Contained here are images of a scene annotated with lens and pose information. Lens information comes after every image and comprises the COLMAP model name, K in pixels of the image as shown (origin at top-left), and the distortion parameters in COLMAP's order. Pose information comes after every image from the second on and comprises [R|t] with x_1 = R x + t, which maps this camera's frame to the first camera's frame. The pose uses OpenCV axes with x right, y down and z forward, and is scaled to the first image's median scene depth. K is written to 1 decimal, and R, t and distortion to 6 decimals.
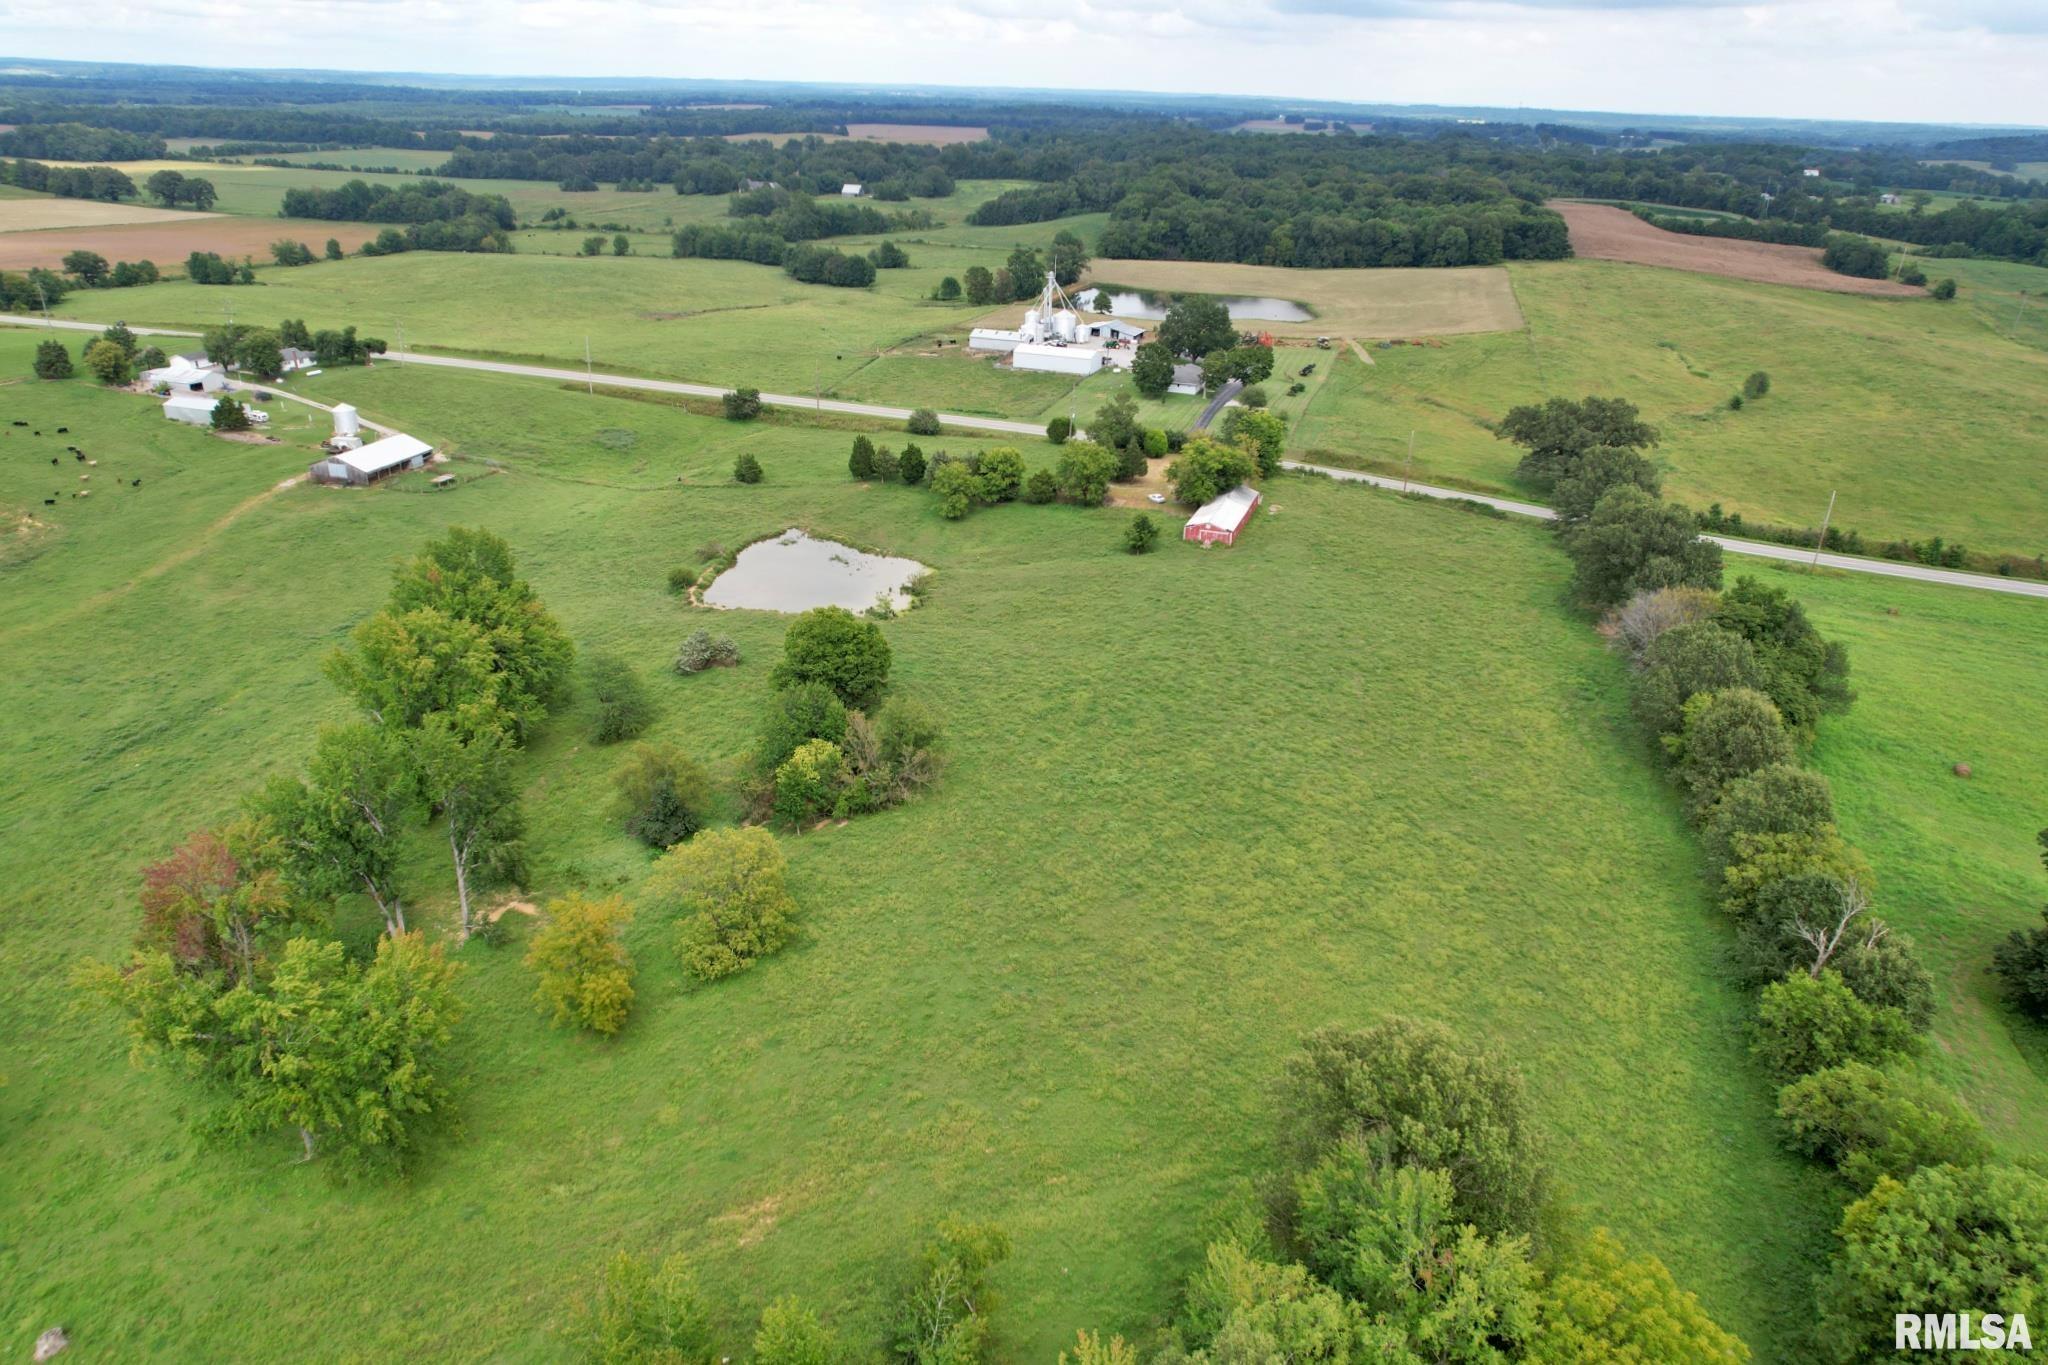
lens RADIAL K [[1337.0, 0, 1036.3], [0, 1337.0, 703.9], [0, 0, 1]] dist [-0.072495, 0.069745]
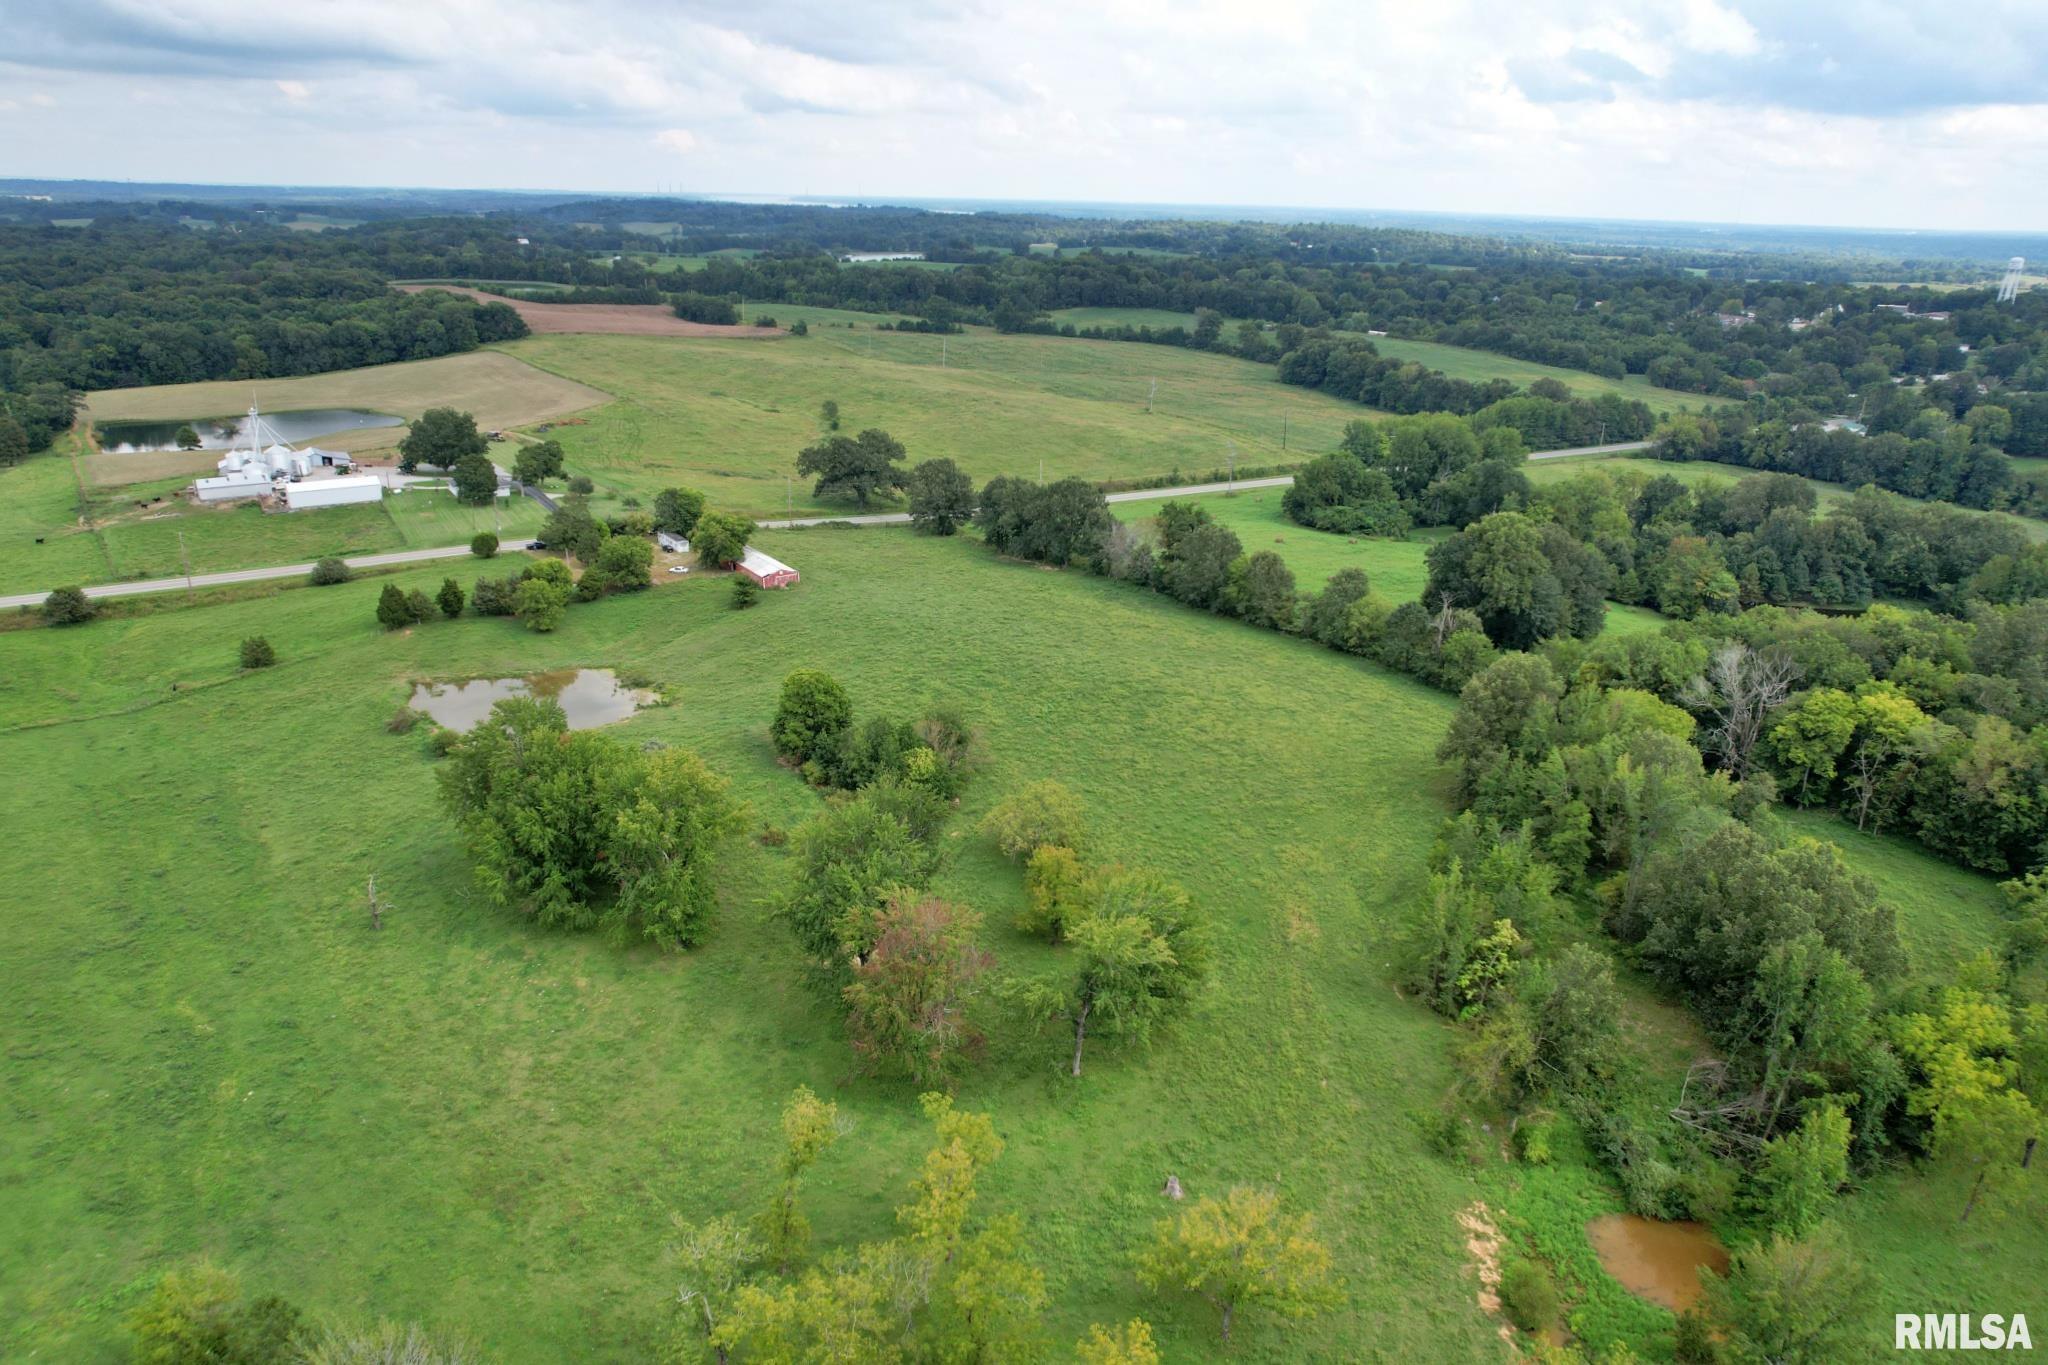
lens RADIAL K [[1337.0, 0, 1036.3], [0, 1337.0, 703.9], [0, 0, 1]] dist [-0.072495, 0.069745]
pose [[0.591355, -0.304822, 0.746581, -0.490779], [0.336943, 0.934517, 0.114667, -0.056176], [-0.732645, 0.183746, 0.655339, 0.020450]]
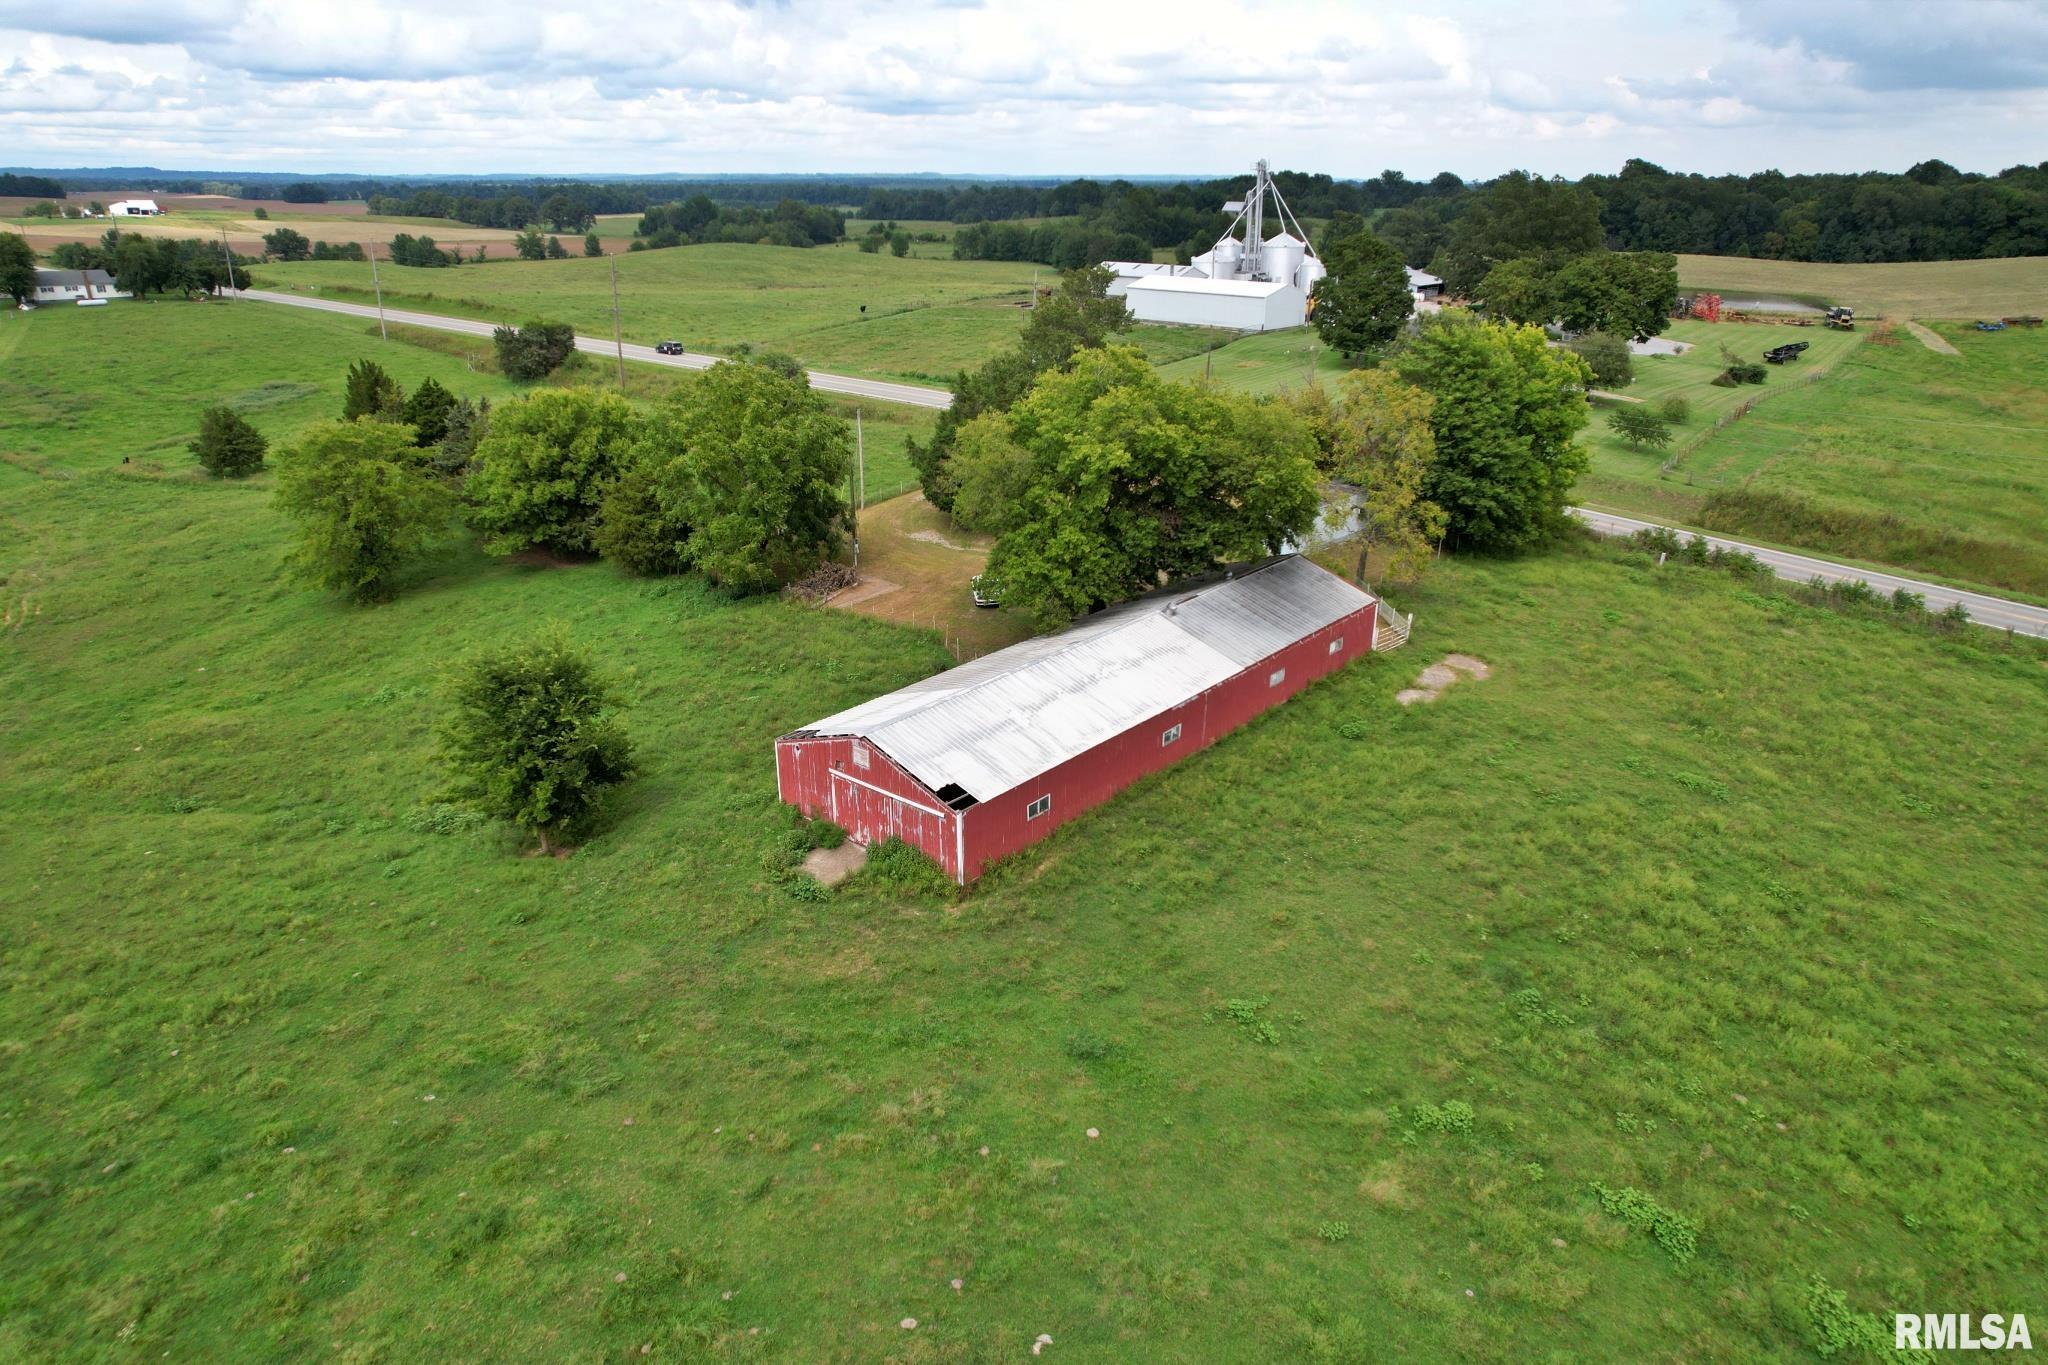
lens RADIAL K [[1337.0, 0, 1036.3], [0, 1337.0, 703.9], [0, 0, 1]] dist [-0.072495, 0.069745]
pose [[0.937328, 0.112276, -0.329863, 0.144309], [-0.132666, 0.990358, -0.039889, -0.093977], [0.322203, 0.081151, 0.943186, 0.580956]]
